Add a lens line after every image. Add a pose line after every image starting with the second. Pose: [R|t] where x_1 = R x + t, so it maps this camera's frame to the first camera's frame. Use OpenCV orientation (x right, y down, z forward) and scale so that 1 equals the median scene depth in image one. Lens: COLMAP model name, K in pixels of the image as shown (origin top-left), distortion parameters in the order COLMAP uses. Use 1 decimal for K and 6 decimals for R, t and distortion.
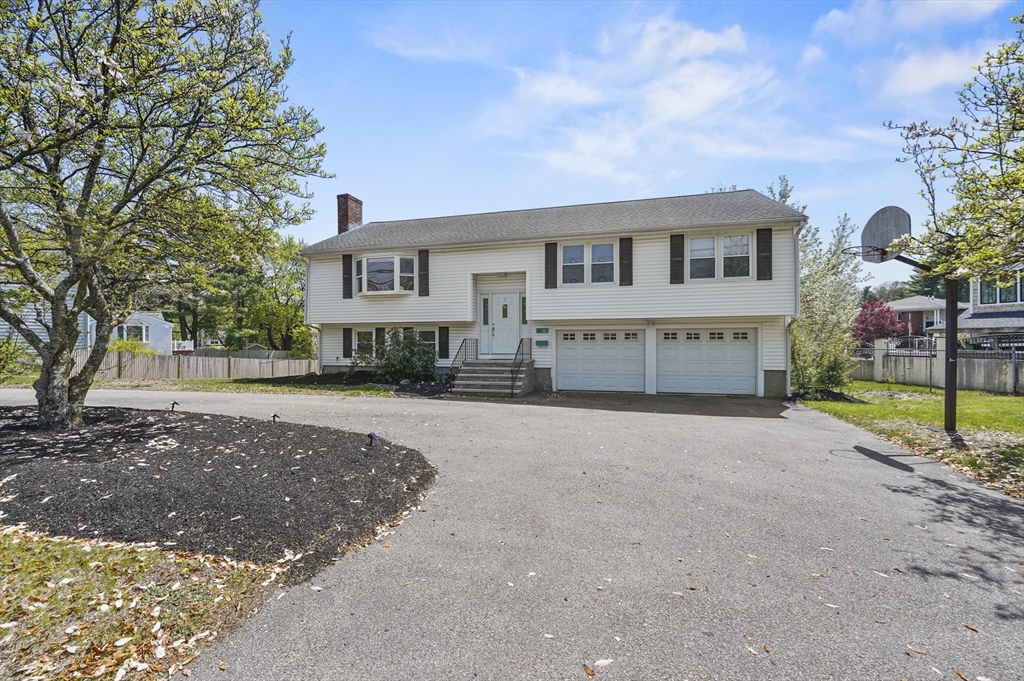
lens RADIAL K [[422.5, 0, 504.9], [0, 422.5, 345.2], [0, 0, 1]] dist [-0.011687, -0.000622]
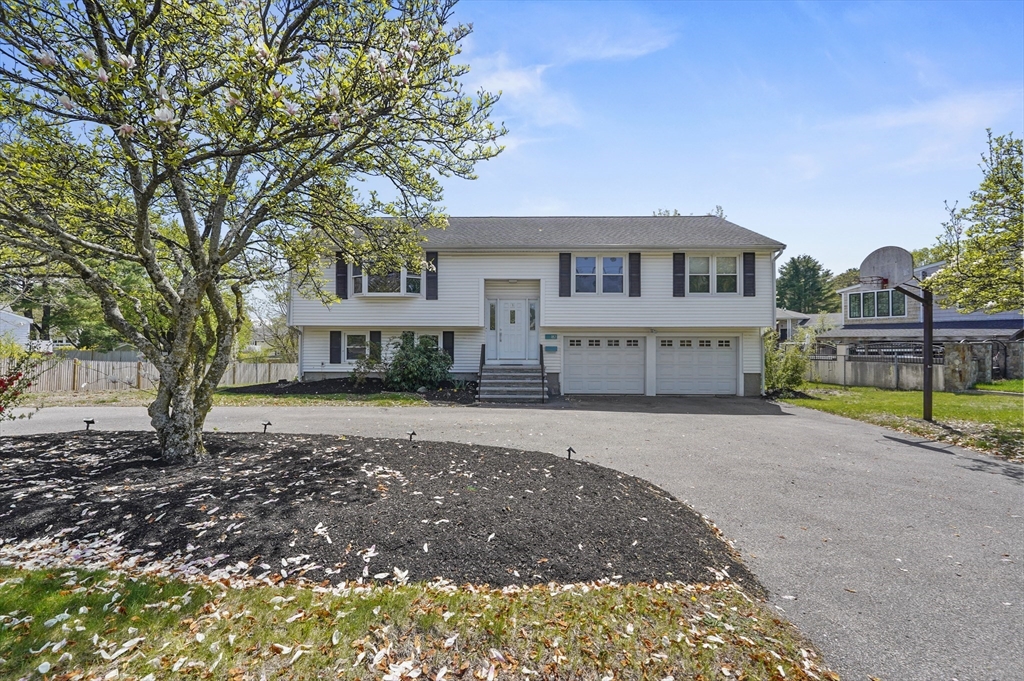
lens RADIAL K [[422.5, 0, 503.4], [0, 422.5, 339.8], [0, 0, 1]] dist [-0.011687, -0.000622]
pose [[0.970735, 0.008263, 0.240011, -0.302771], [-0.004978, 0.999886, -0.014289, -0.012970], [-0.240102, 0.012676, 0.970665, 0.027571]]
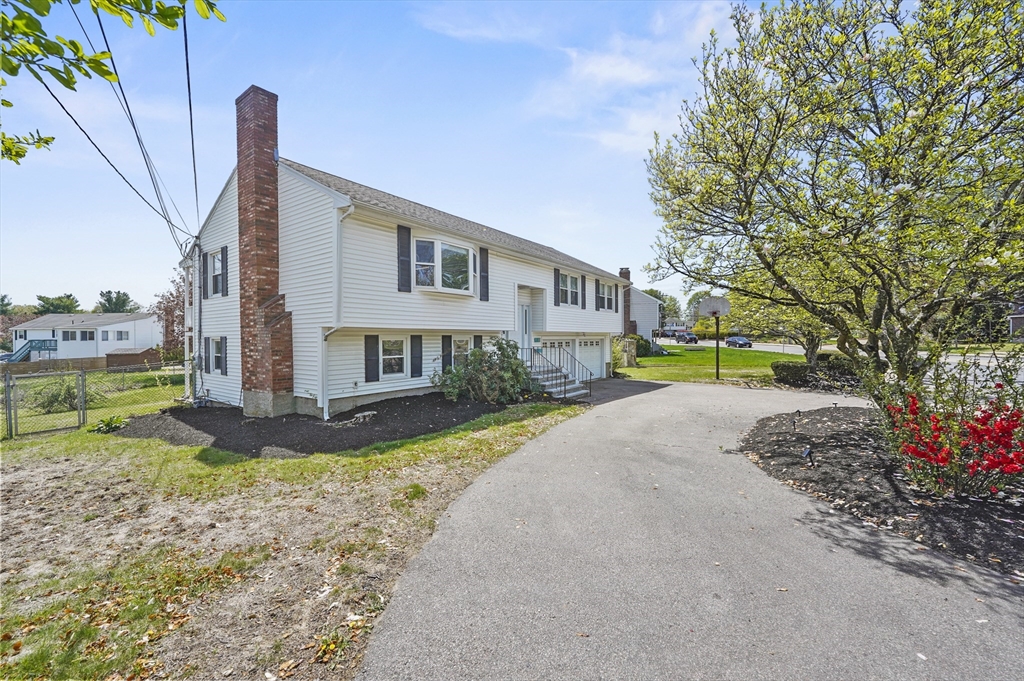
lens RADIAL K [[422.5, 0, 508.6], [0, 422.5, 338.0], [0, 0, 1]] dist [-0.011687, -0.000622]
pose [[0.353513, -0.004364, 0.935419, -1.134294], [-0.007172, 0.999947, 0.007375, -0.053690], [-0.935402, -0.009317, 0.353463, 0.736830]]
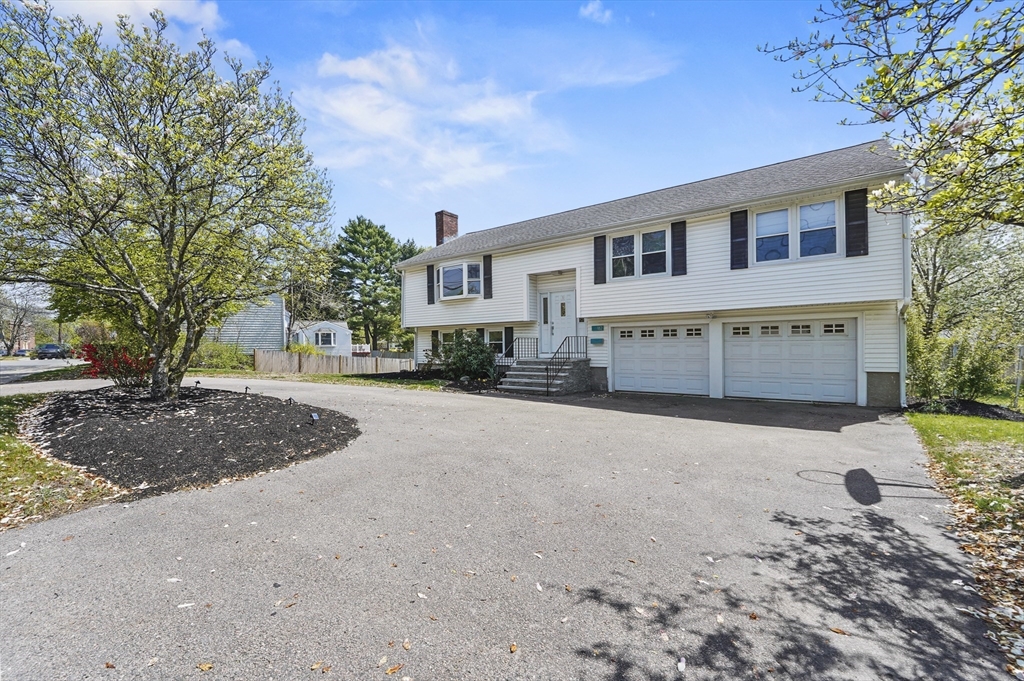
lens RADIAL K [[422.5, 0, 505.1], [0, 422.5, 348.2], [0, 0, 1]] dist [-0.011687, -0.000622]
pose [[0.927947, -0.007410, -0.372638, 0.278111], [0.008331, 0.999965, 0.000862, 0.009372], [0.372618, -0.003905, 0.927976, 0.033180]]
